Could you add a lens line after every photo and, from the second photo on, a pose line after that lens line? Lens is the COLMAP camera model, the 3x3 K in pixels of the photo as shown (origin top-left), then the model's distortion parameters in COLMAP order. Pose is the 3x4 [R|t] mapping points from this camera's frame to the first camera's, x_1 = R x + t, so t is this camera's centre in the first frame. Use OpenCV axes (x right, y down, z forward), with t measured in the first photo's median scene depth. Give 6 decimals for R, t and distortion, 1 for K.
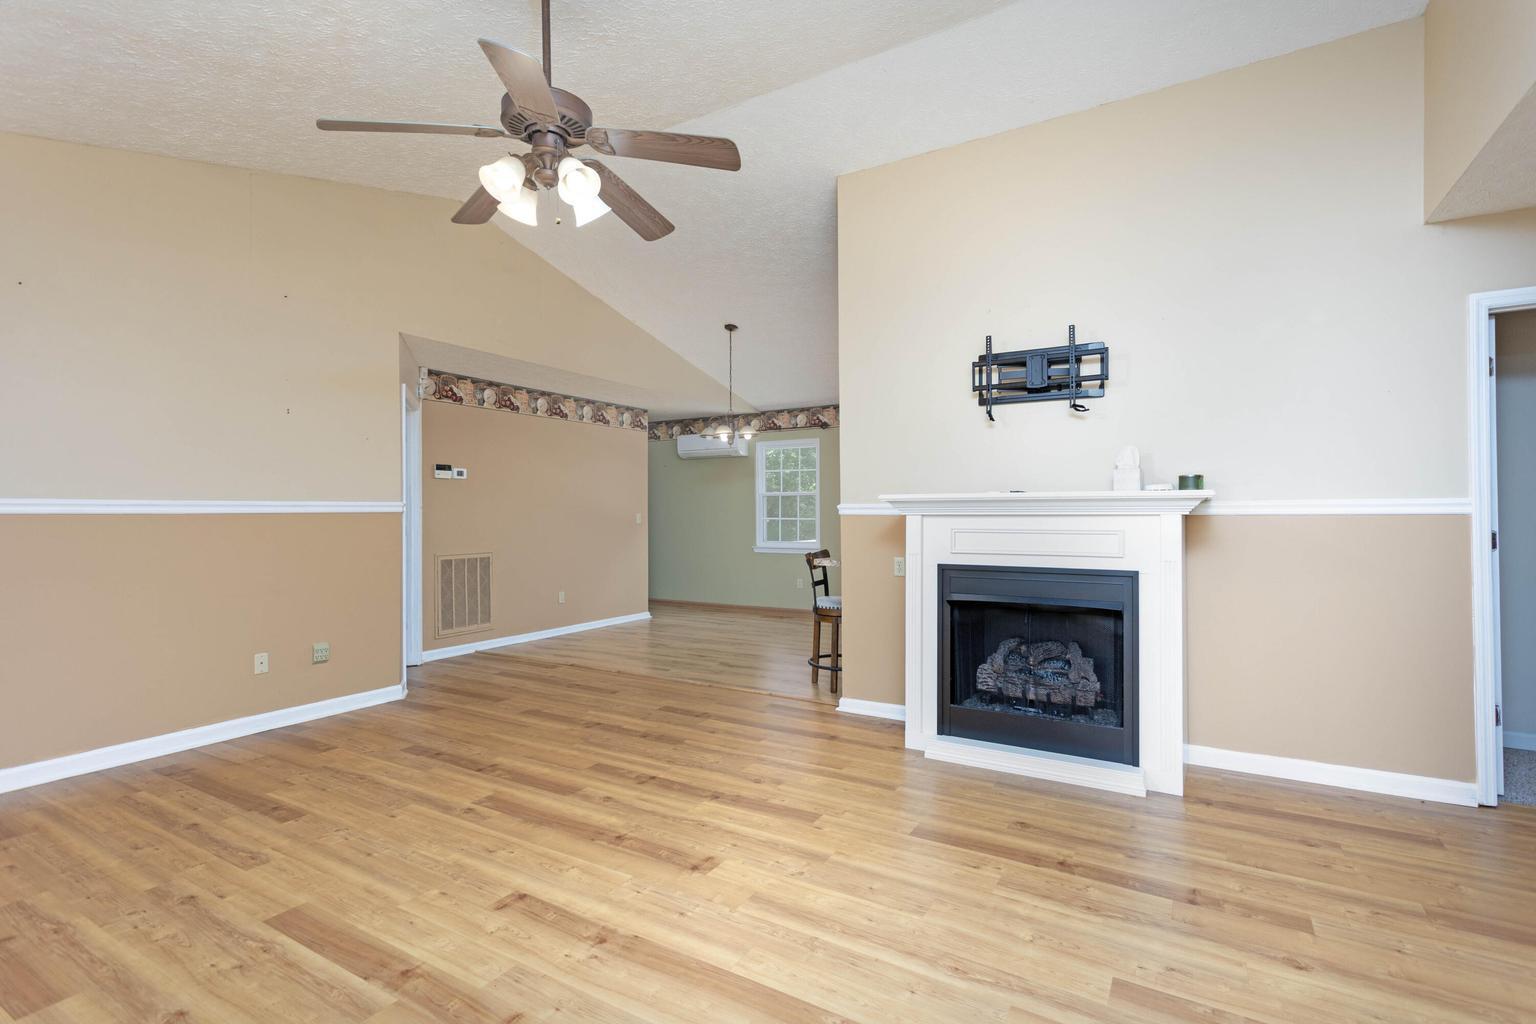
lens RADIAL K [[720.2, 0, 771.3], [0, 720.2, 517.7], [0, 0, 1]] dist [0.002598, 0.000363]
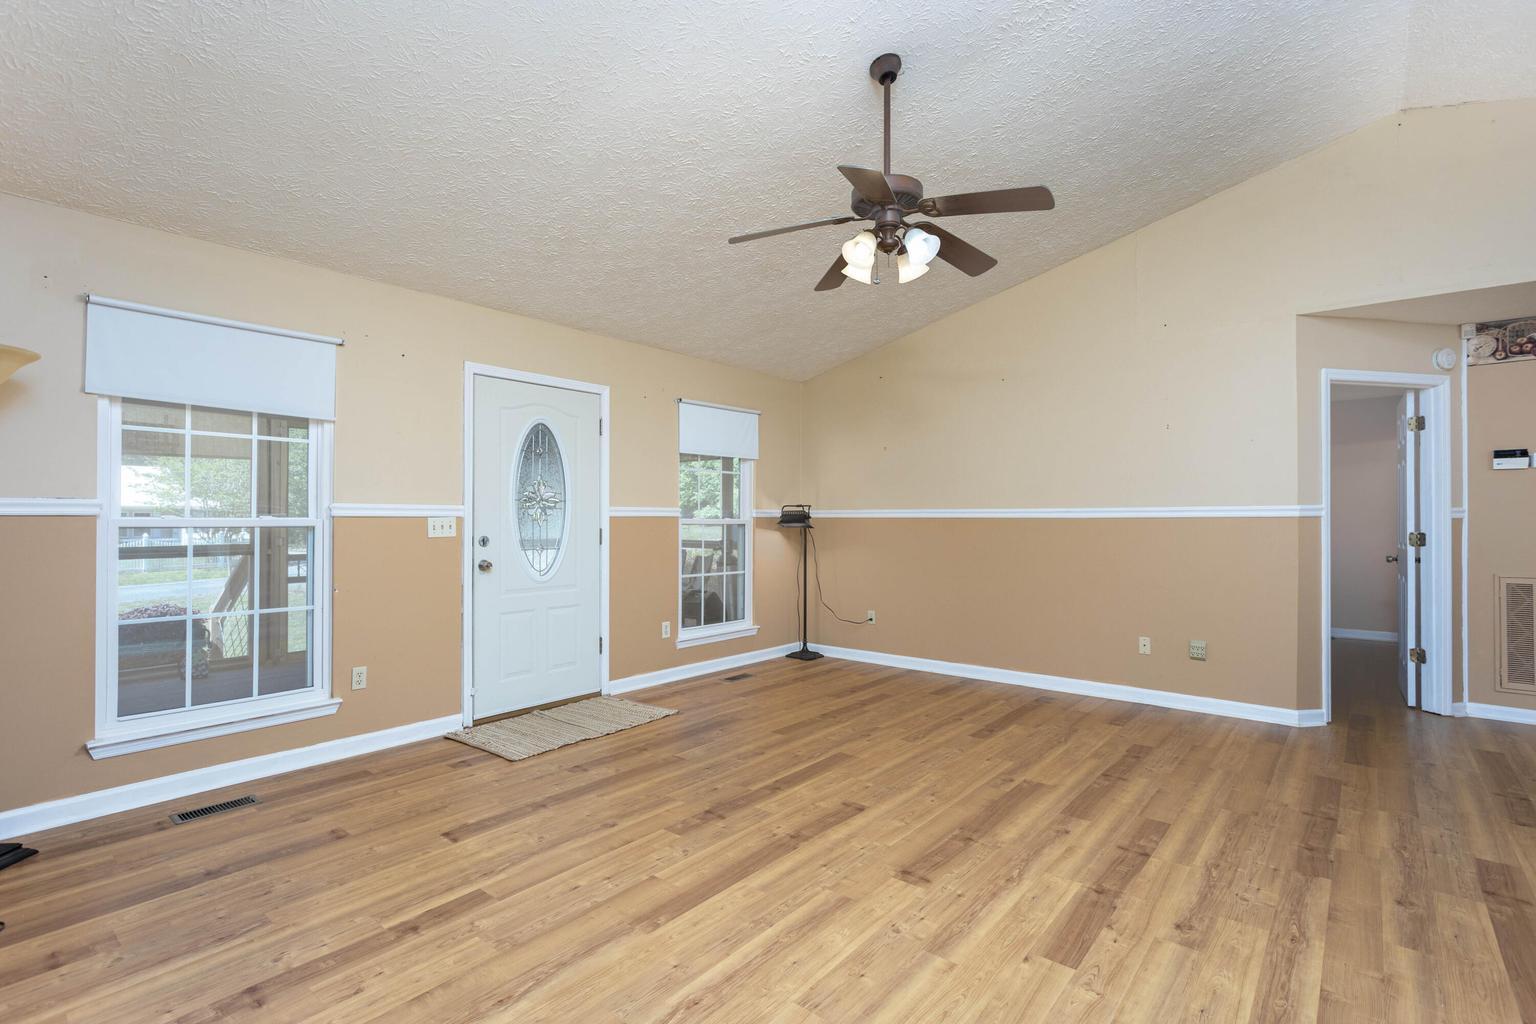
lens RADIAL K [[720.2, 0, 771.3], [0, 720.2, 517.7], [0, 0, 1]] dist [0.002598, 0.000363]
pose [[-0.151764, 0.002189, -0.988414, 0.759500], [-0.005250, 0.999982, 0.003021, -0.009508], [0.988403, 0.005647, -0.151749, 0.799416]]
